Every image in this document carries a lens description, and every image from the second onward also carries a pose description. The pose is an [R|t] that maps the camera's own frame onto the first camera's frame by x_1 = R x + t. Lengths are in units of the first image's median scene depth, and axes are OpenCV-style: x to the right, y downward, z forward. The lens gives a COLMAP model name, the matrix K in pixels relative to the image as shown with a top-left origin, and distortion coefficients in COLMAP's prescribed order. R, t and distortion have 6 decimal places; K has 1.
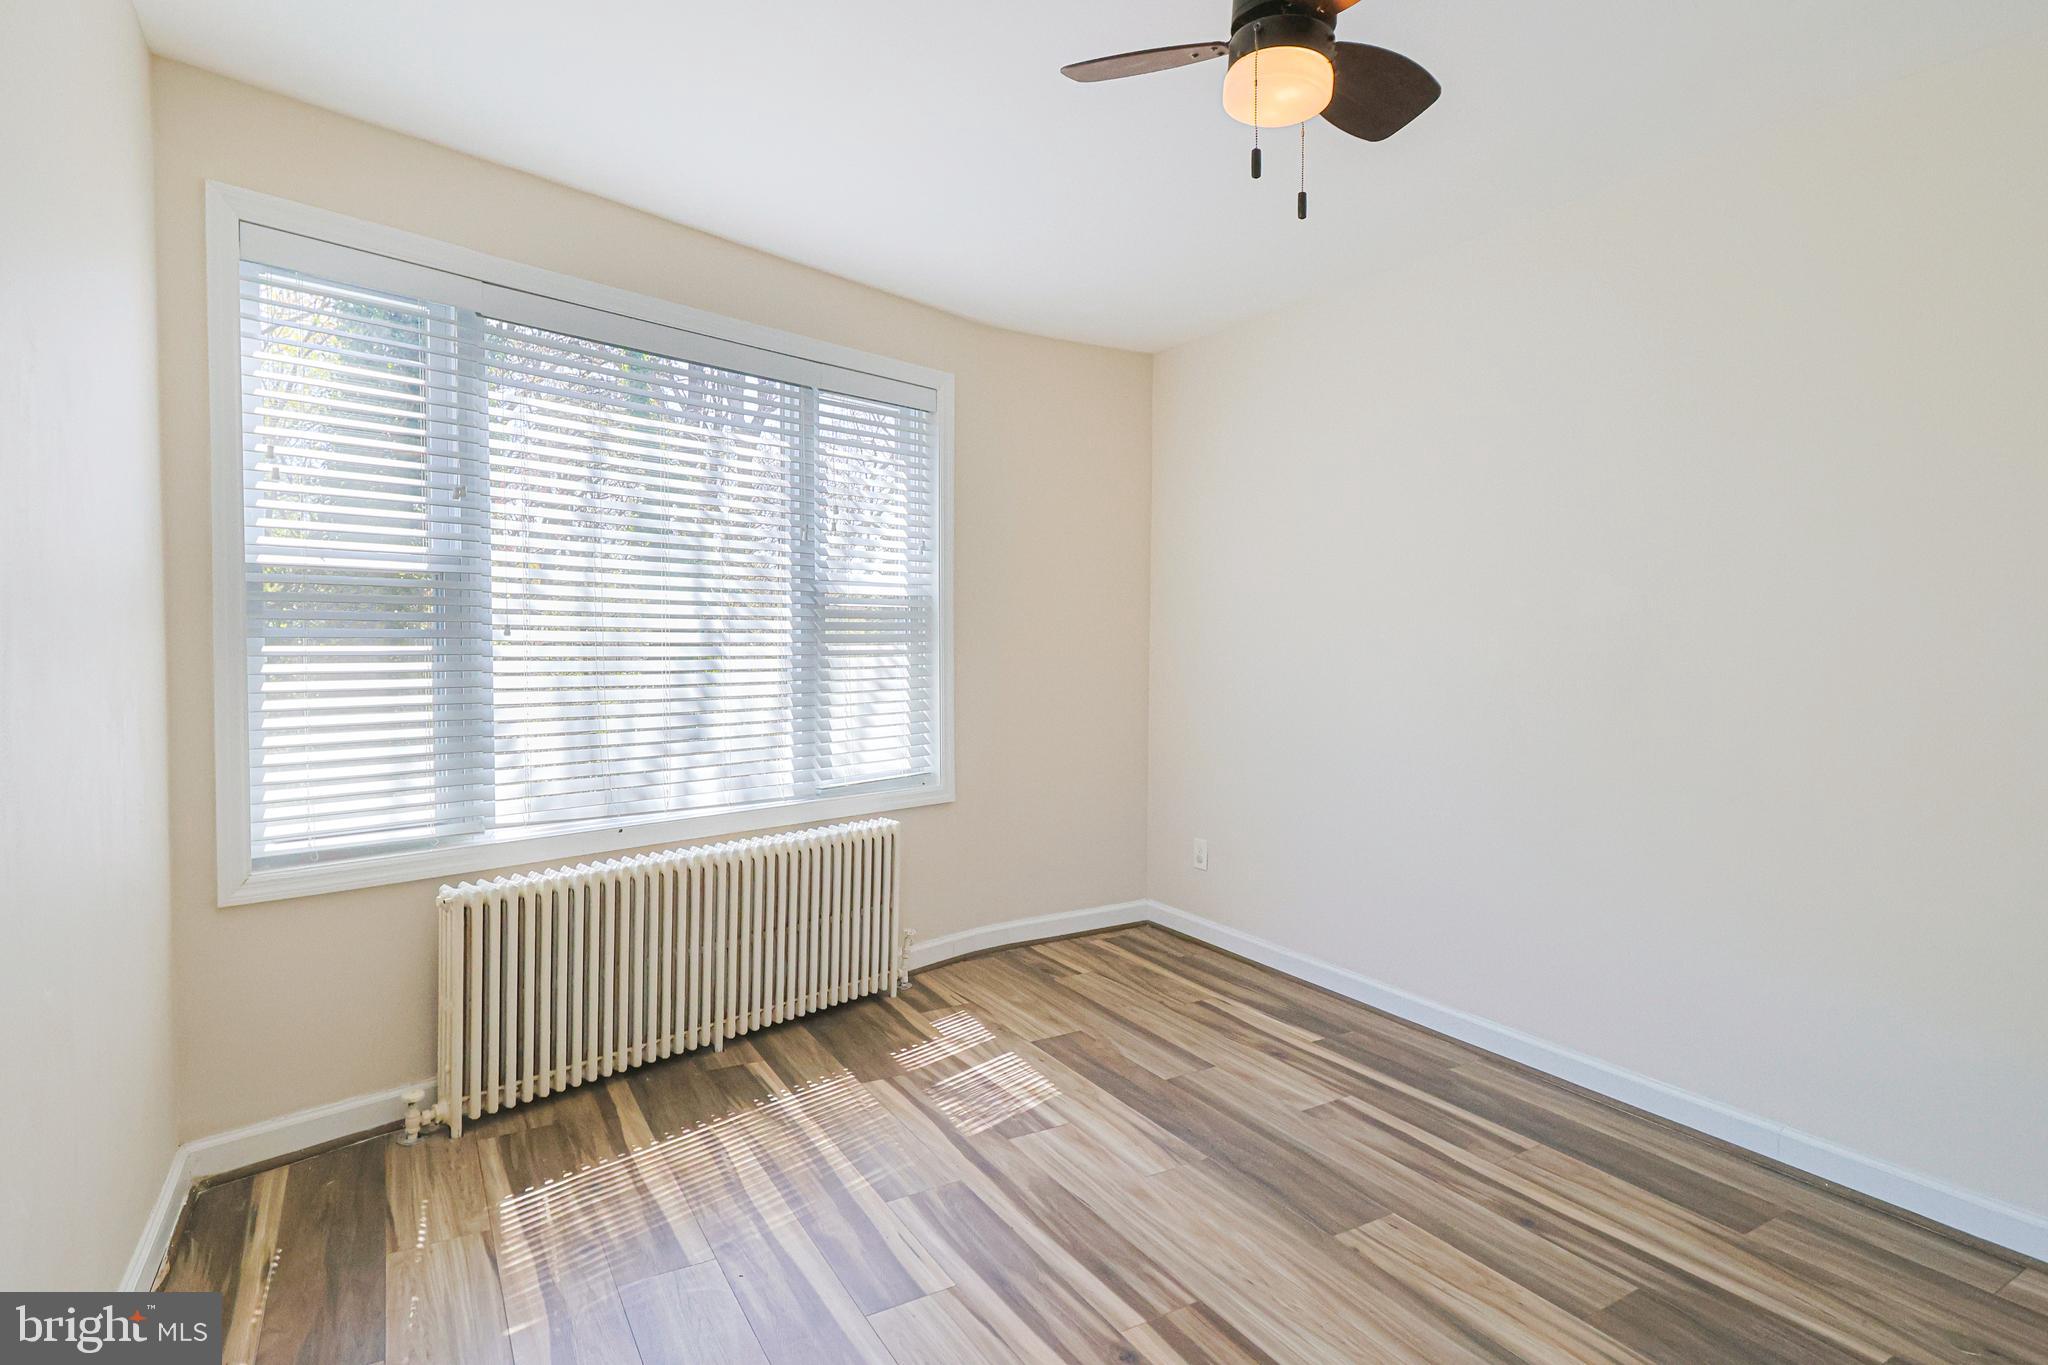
lens RADIAL K [[1037.4, 0, 1013.5], [0, 1037.4, 672.2], [0, 0, 1]] dist [0.011252, 0.000201]
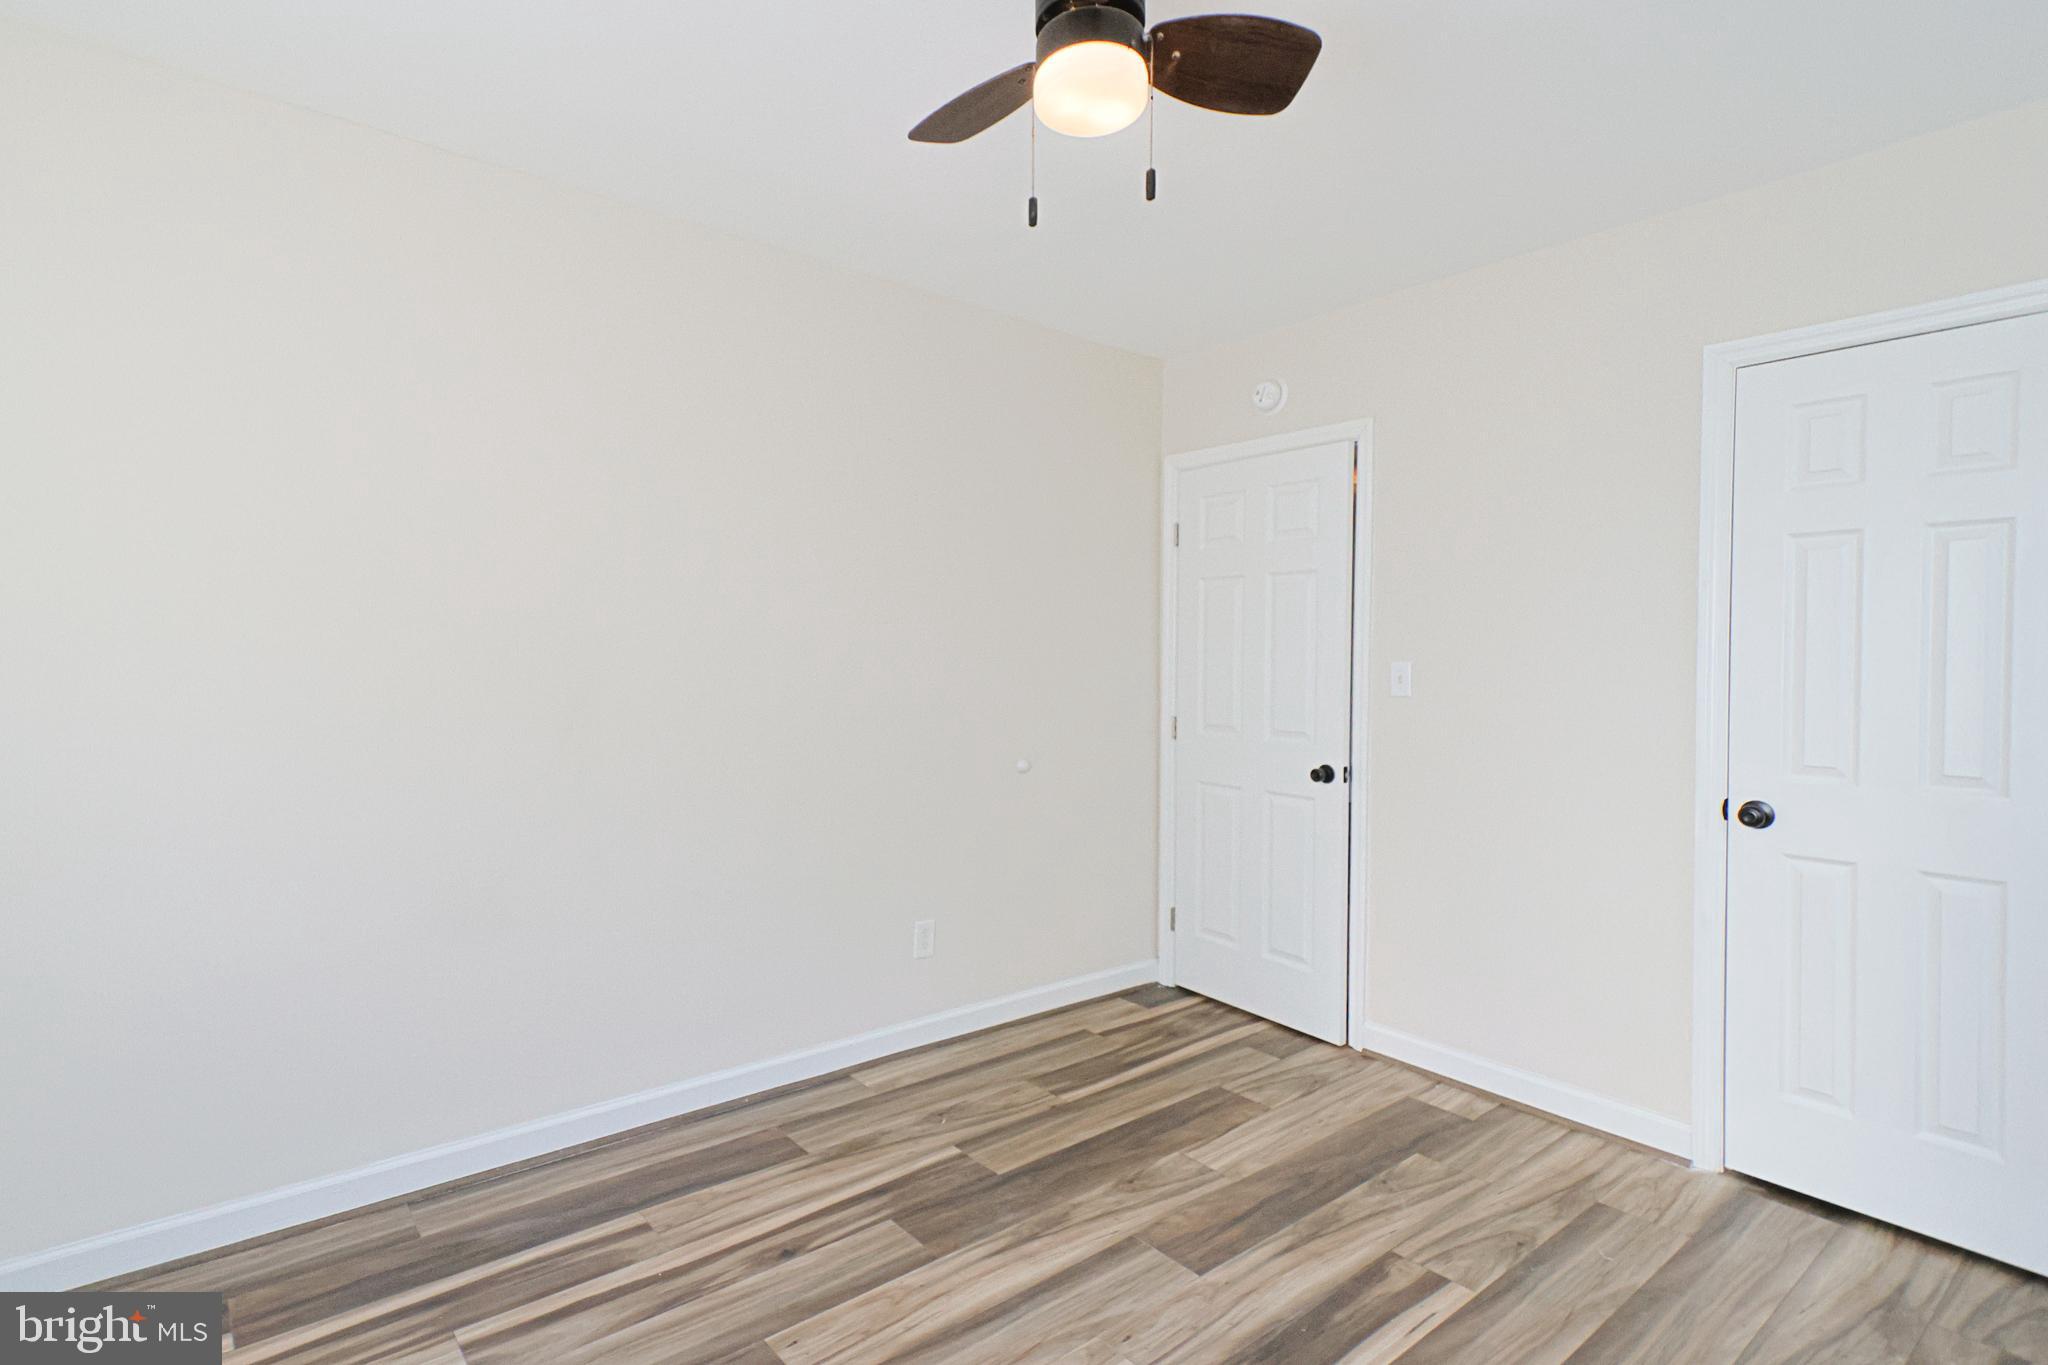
lens RADIAL K [[1037.4, 0, 1010.8], [0, 1037.4, 664.9], [0, 0, 1]] dist [0.011252, 0.000201]
pose [[-0.162180, -0.011227, 0.986697, -0.305414], [0.017436, 0.999747, 0.014242, -0.019110], [-0.986607, 0.019514, -0.161943, 0.583441]]
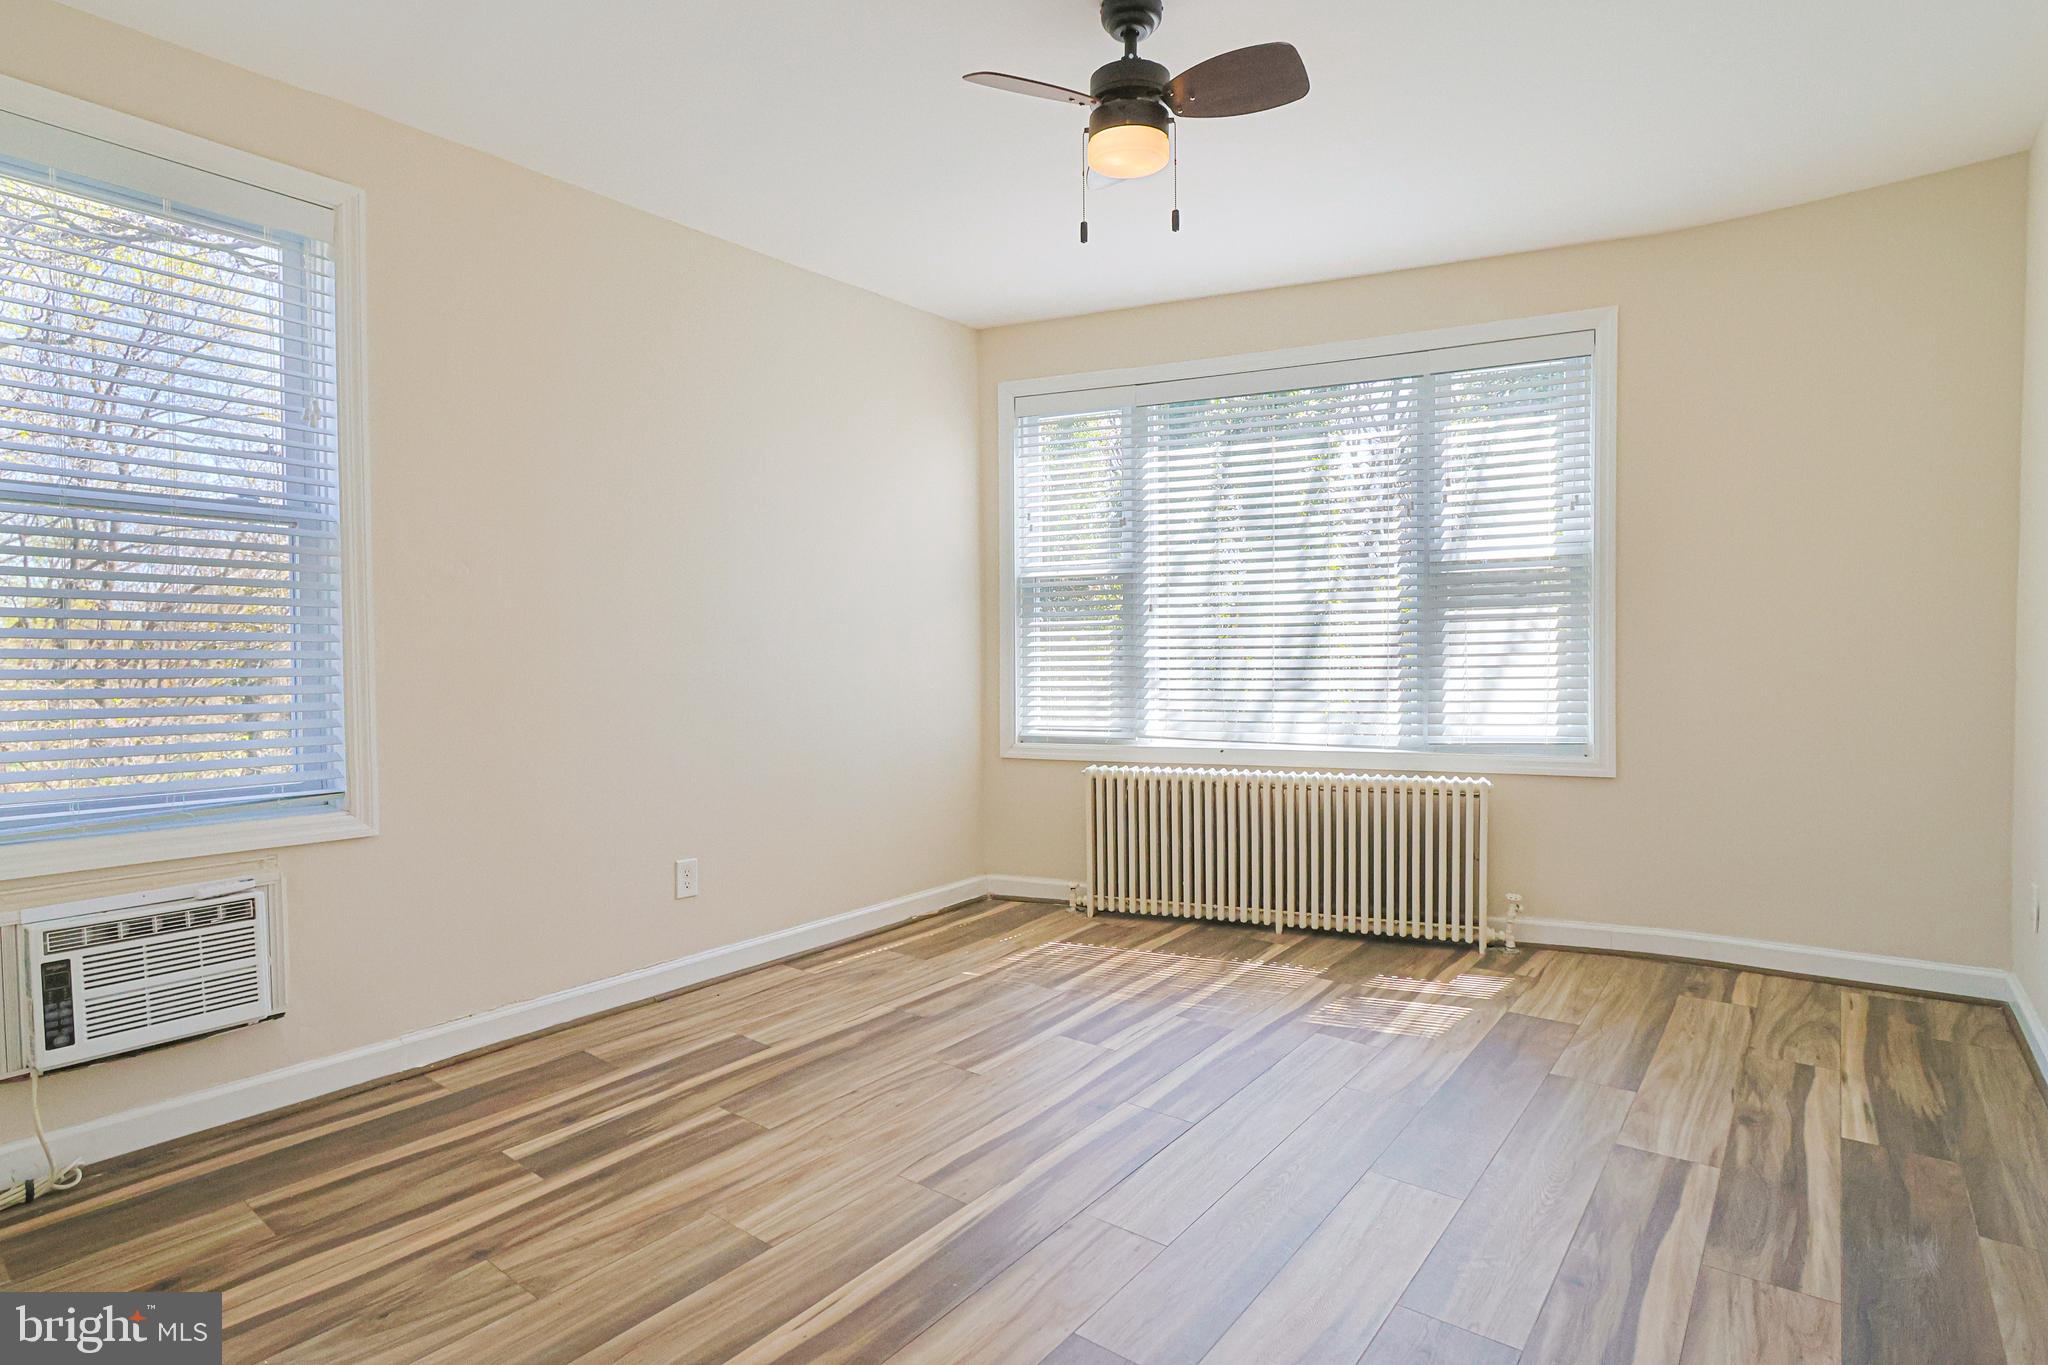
lens RADIAL K [[1037.4, 0, 994.3], [0, 1037.4, 671.8], [0, 0, 1]] dist [0.011252, 0.000201]
pose [[0.364481, 0.005148, -0.931197, 0.799654], [-0.012502, 0.999922, 0.000635, 0.051921], [0.931127, 0.011410, 0.364517, 0.222612]]
